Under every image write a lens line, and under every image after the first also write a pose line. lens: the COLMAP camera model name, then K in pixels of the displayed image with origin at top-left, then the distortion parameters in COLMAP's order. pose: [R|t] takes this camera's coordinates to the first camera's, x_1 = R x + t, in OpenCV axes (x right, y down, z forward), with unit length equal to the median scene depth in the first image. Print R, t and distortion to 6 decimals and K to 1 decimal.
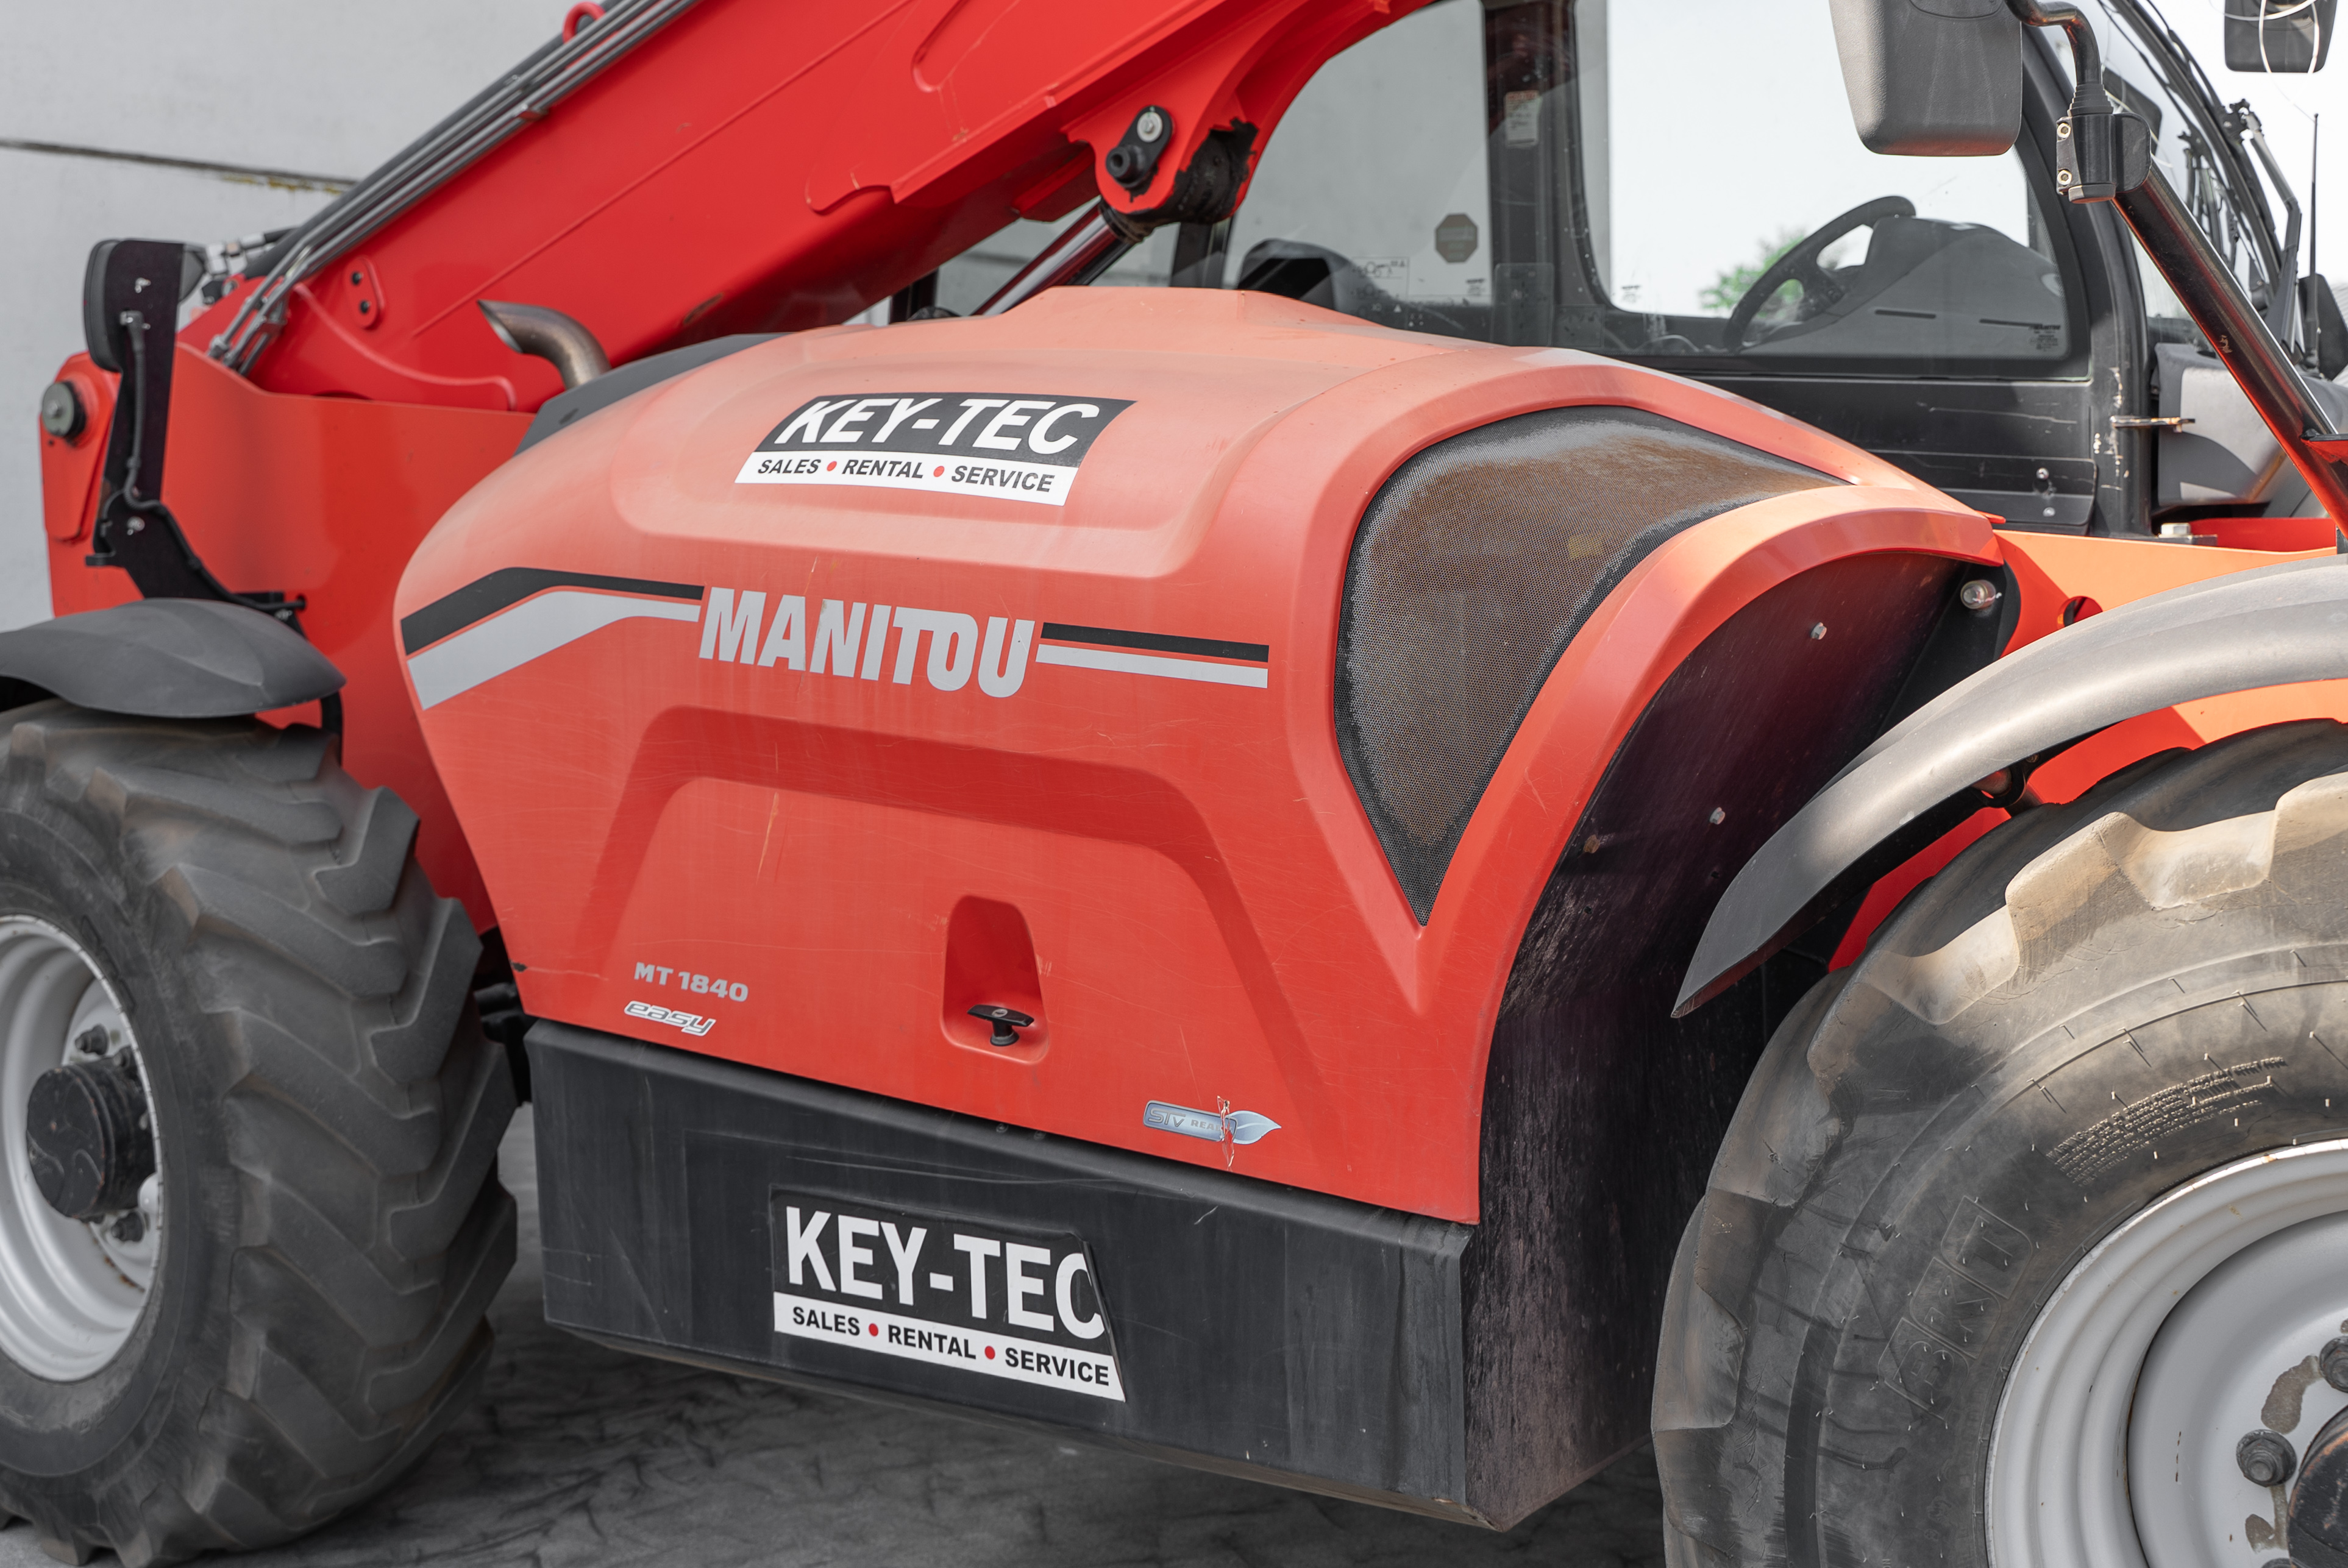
lens RADIAL K [[2623.0, 0, 1174.0], [0, 2623.0, 784.0], [0, 0, 1]] dist [-0.017971, 0.023343]
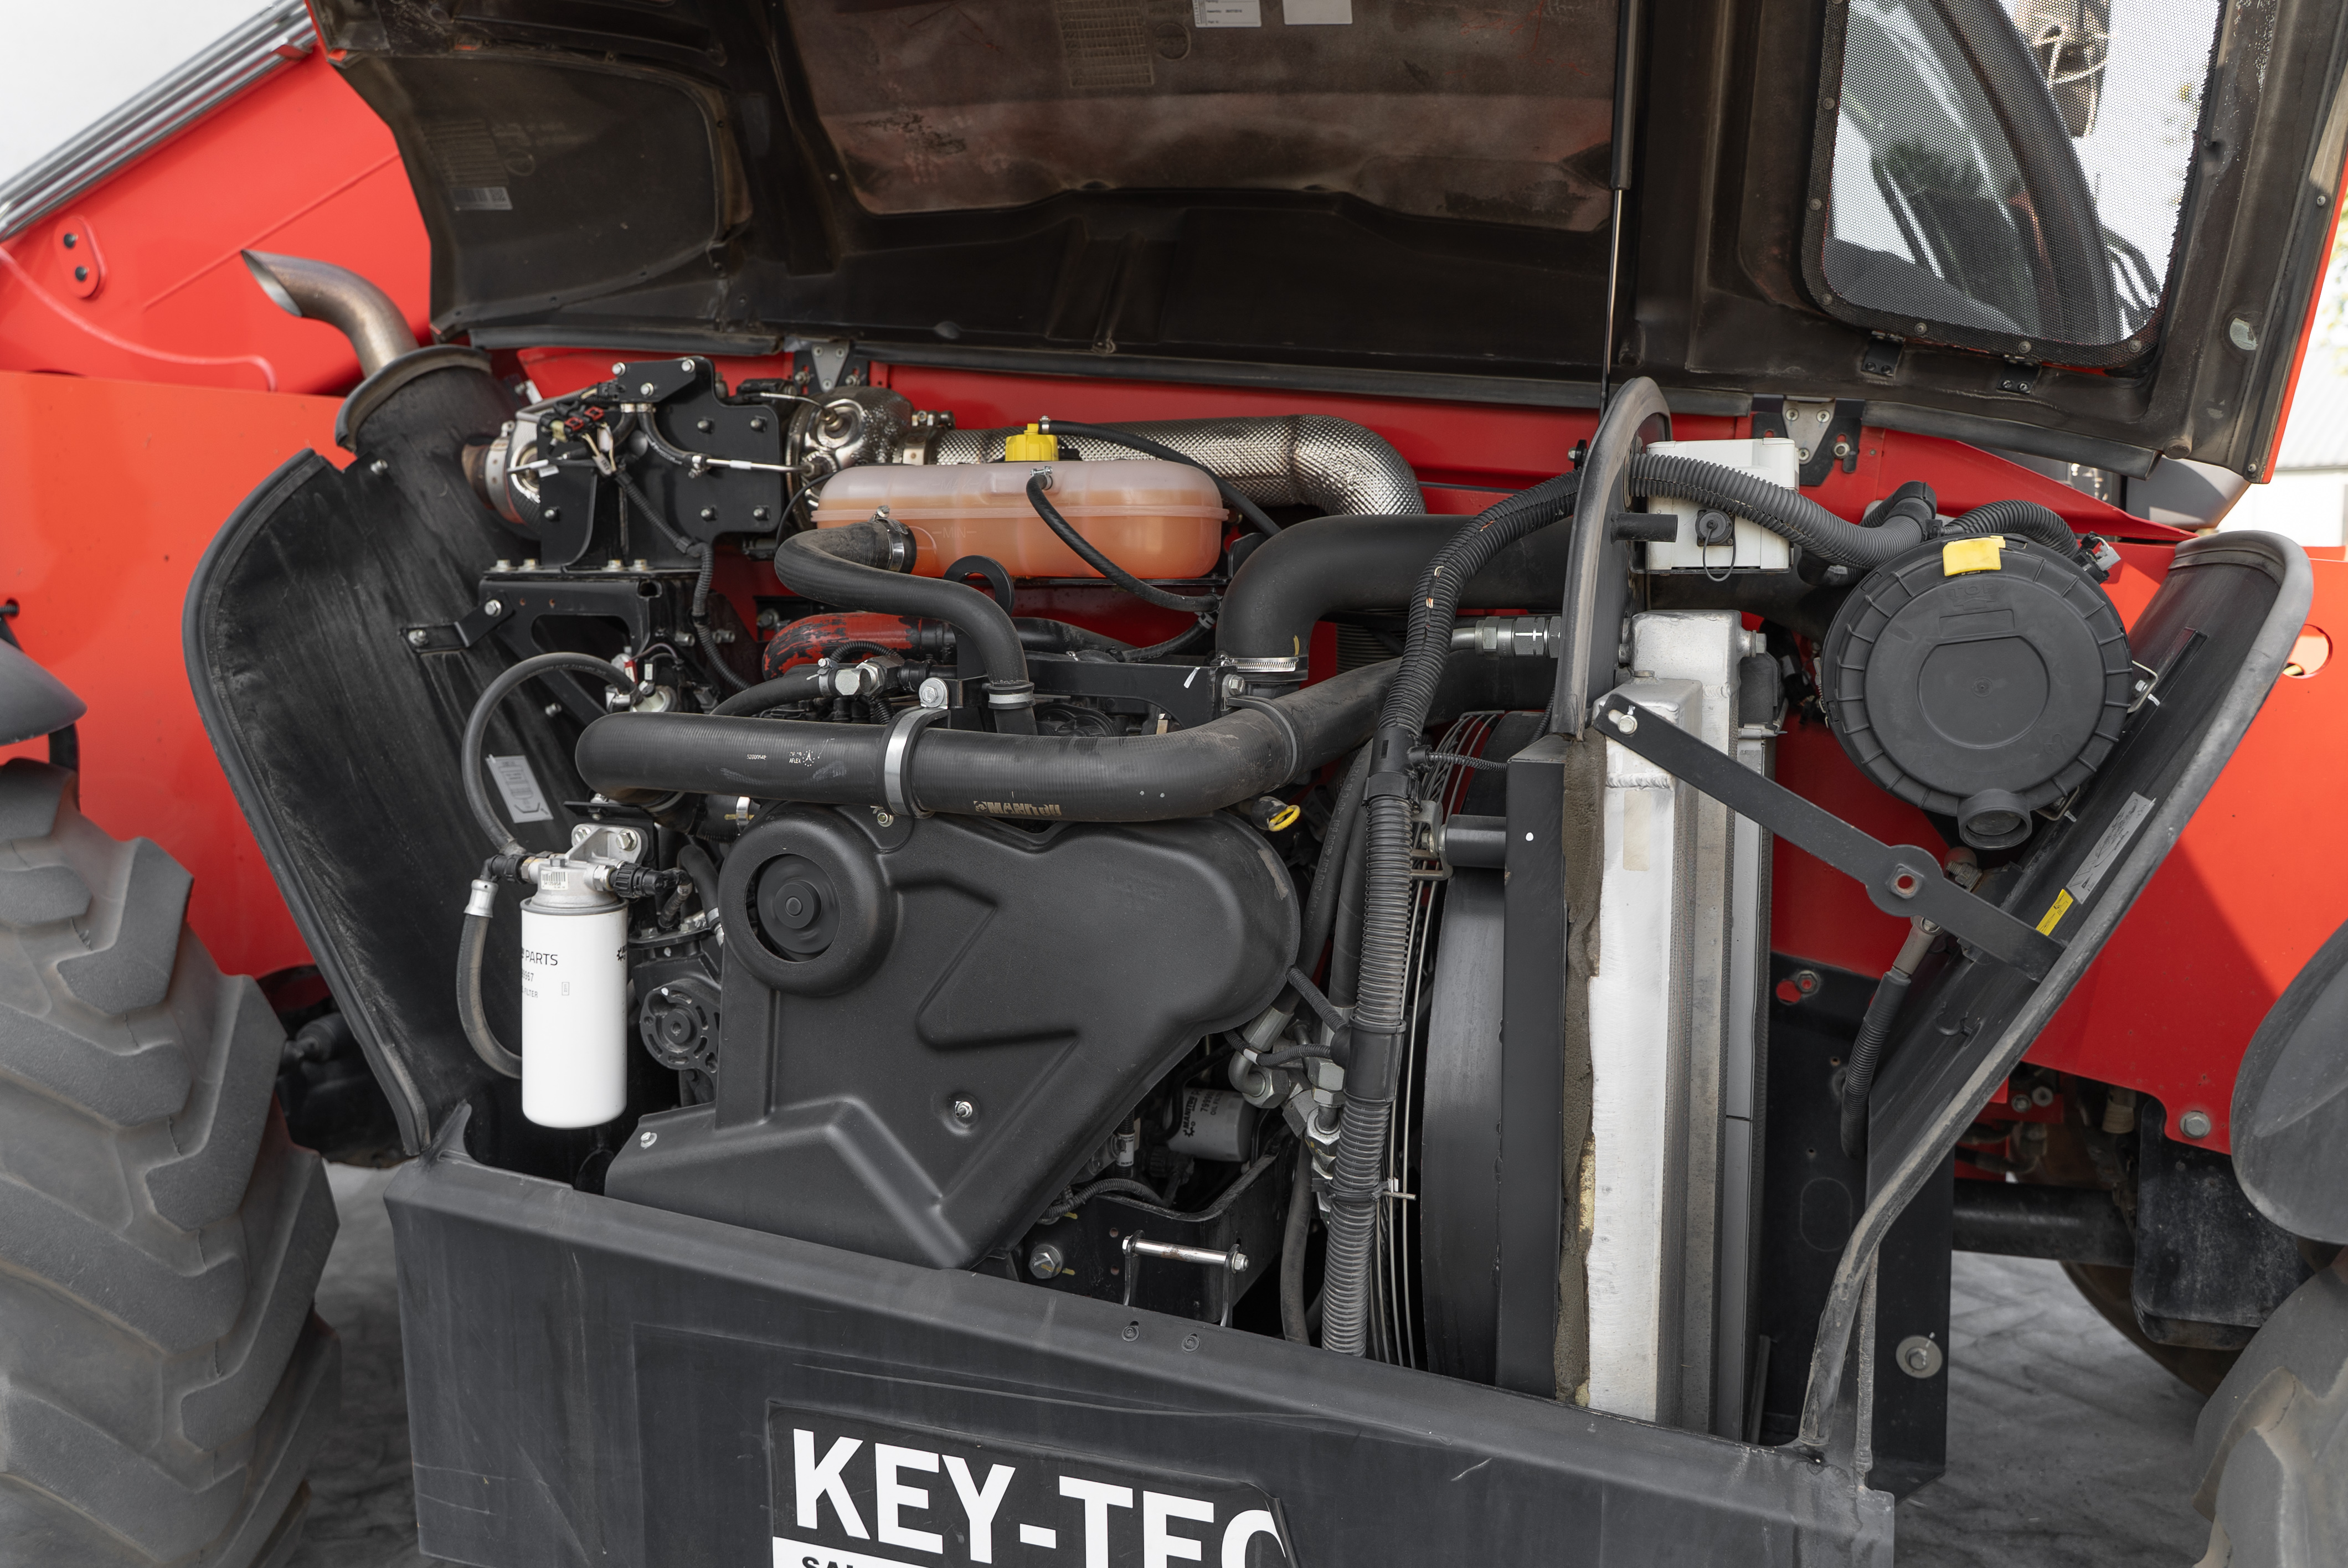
lens RADIAL K [[1795.5, 0, 1166.2], [0, 1795.5, 801.7], [0, 0, 1]] dist [0.004601, -0.015456]
pose [[0.966975, -0.018481, 0.254200, -0.151030], [0.008638, 0.999171, 0.039784, -0.033032], [-0.254725, -0.036274, 0.966333, 0.423559]]
